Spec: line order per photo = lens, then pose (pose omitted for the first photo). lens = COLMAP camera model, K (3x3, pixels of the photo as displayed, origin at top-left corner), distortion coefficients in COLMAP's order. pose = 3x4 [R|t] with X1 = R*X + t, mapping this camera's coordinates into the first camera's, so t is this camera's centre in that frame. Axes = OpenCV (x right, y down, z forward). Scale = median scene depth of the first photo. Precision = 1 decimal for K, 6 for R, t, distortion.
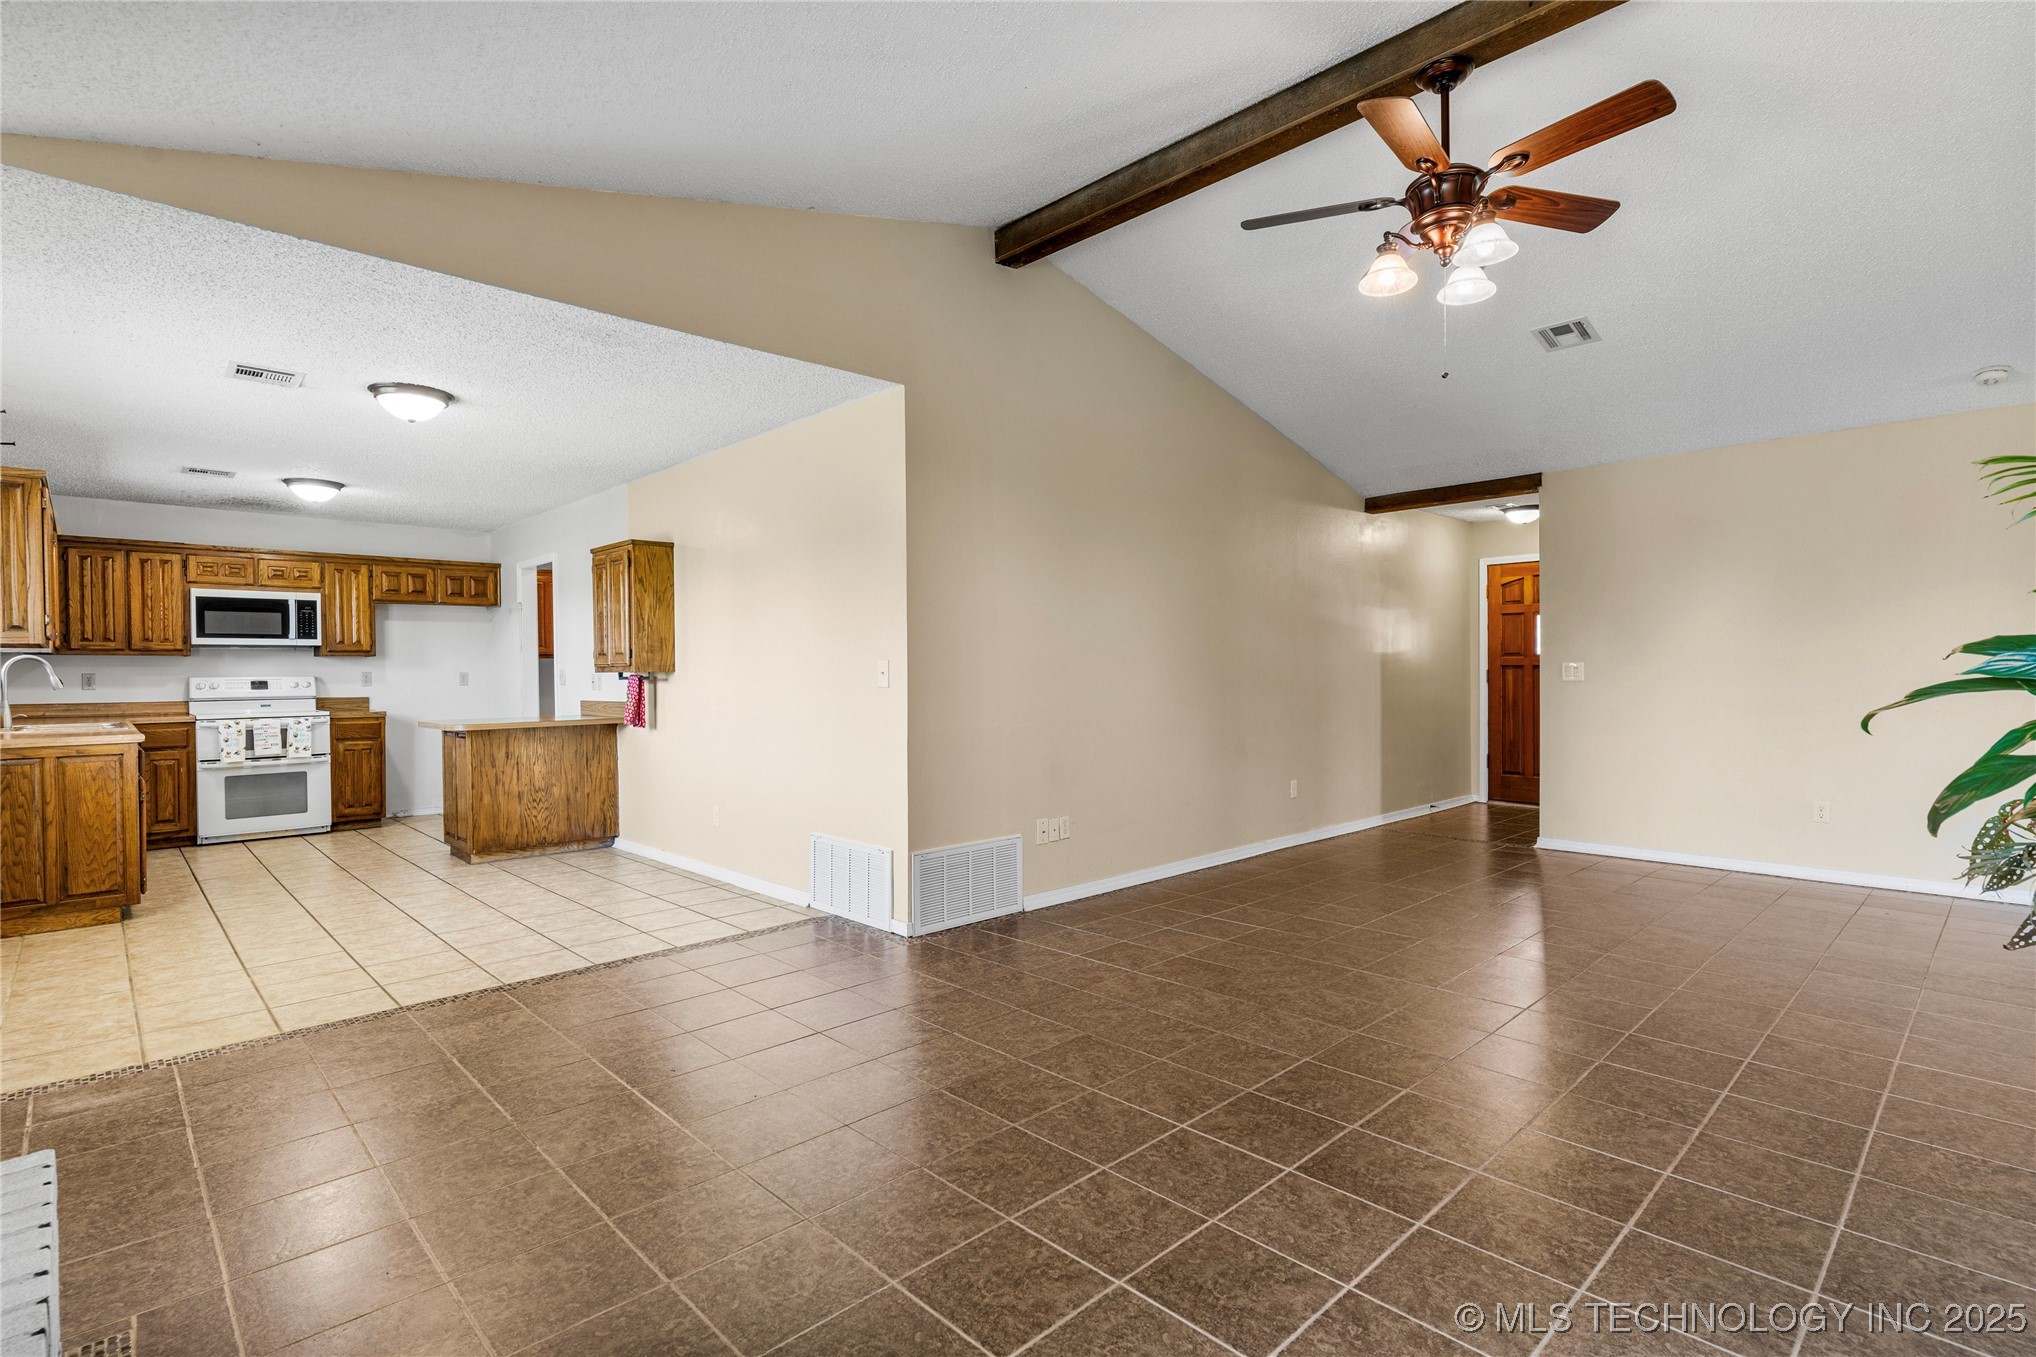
lens RADIAL K [[962.6, 0, 1019.3], [0, 962.6, 673.4], [0, 0, 1]] dist [0.001347, -0.000135]
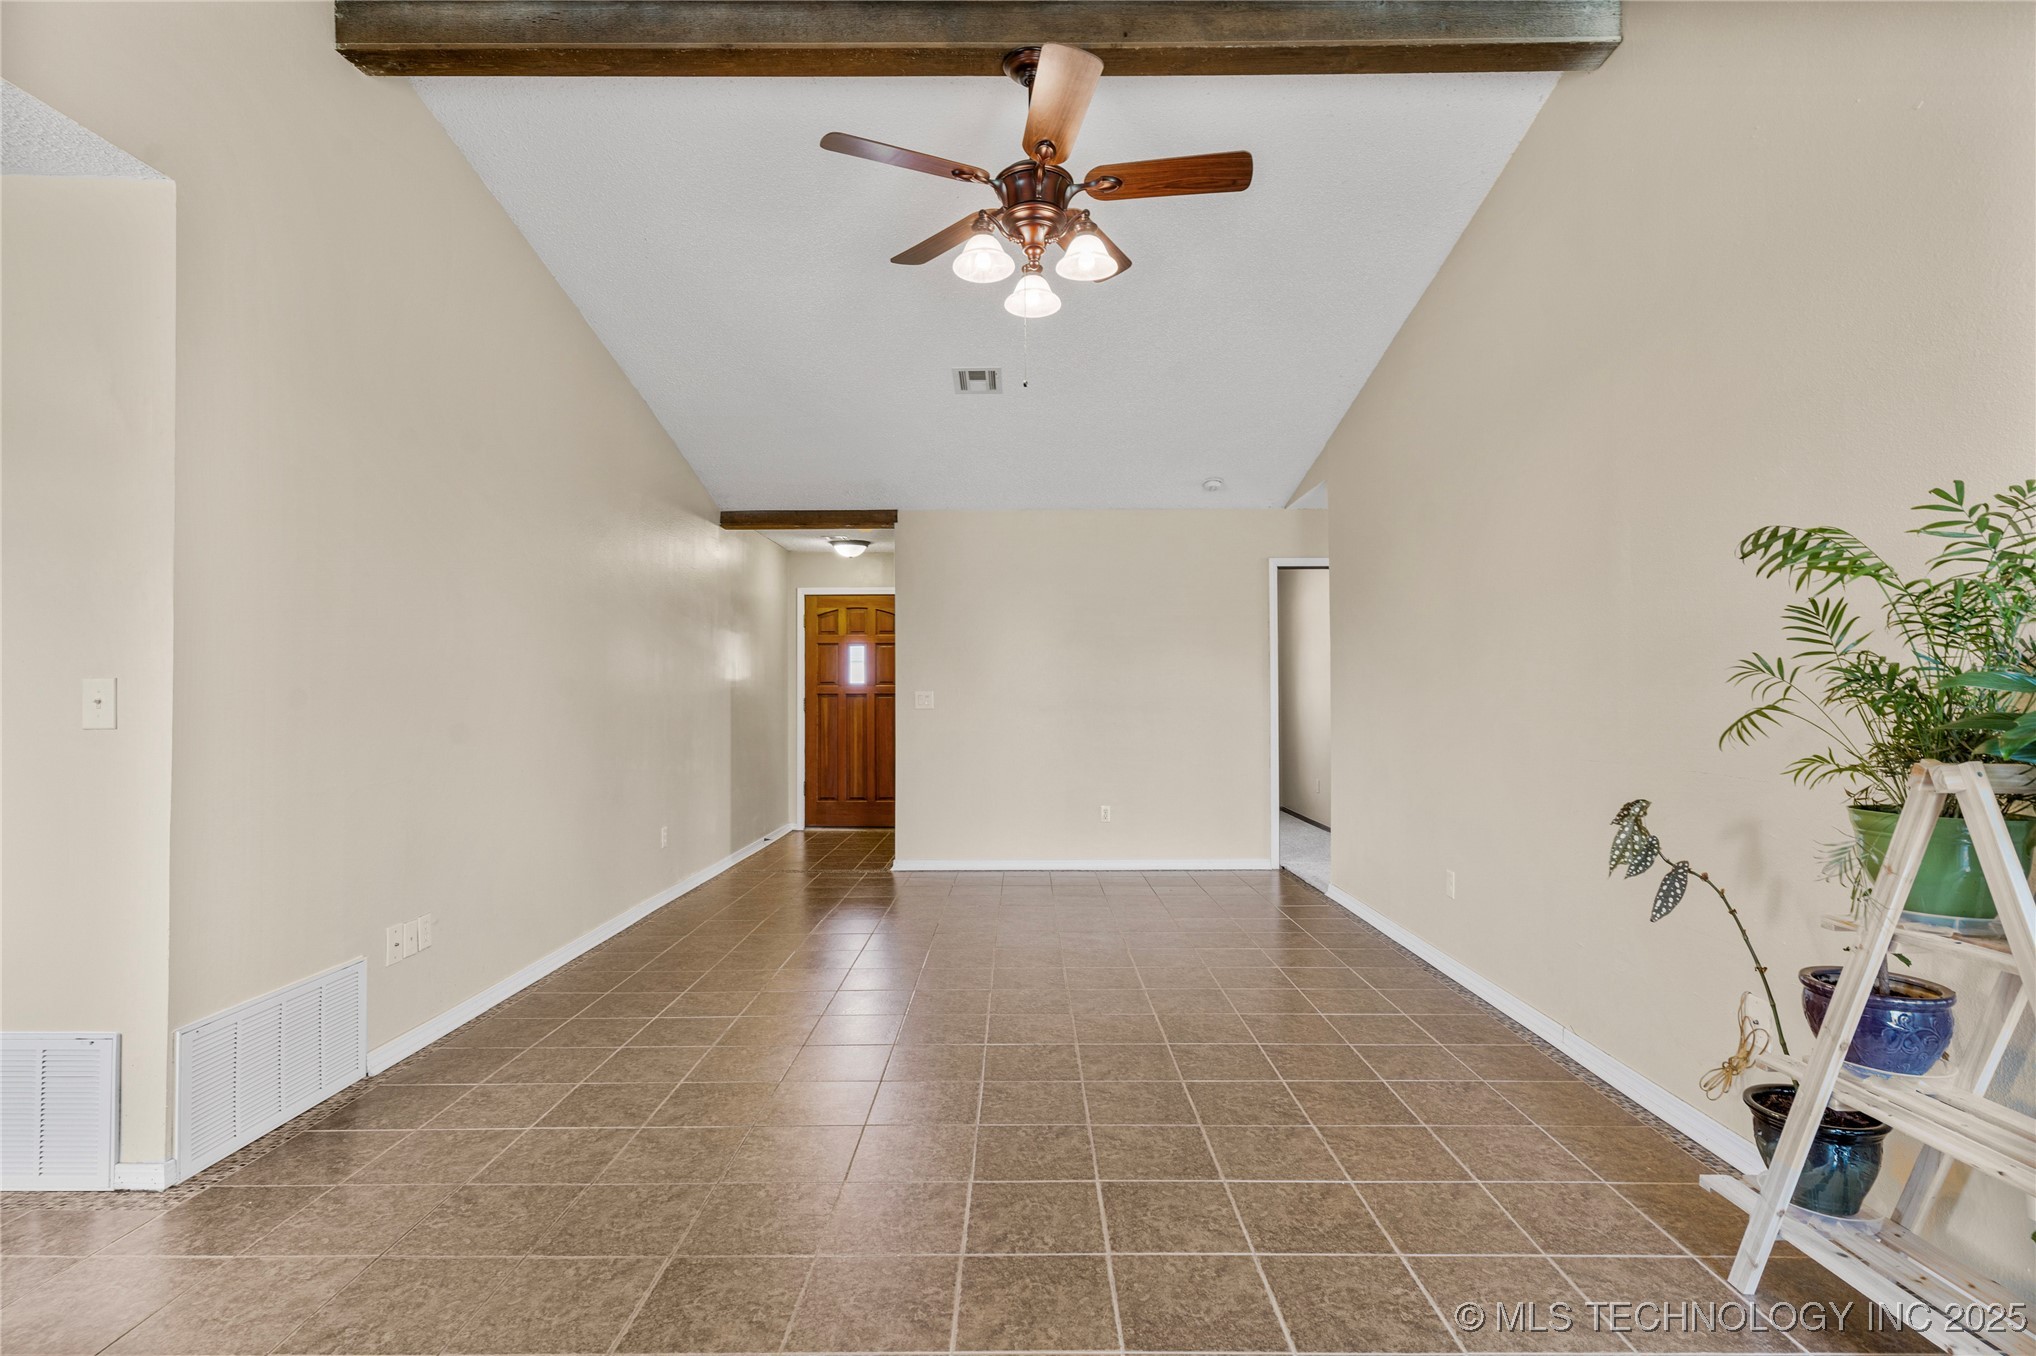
lens RADIAL K [[966.5, 0, 1019.3], [0, 966.5, 679.1], [0, 0, 1]] dist [0.000845, -0.000070]
pose [[0.696881, 0.016299, 0.717001, -0.174835], [0.000267, 0.999736, -0.022986, -0.000716], [-0.717187, 0.016210, 0.696693, 0.268449]]
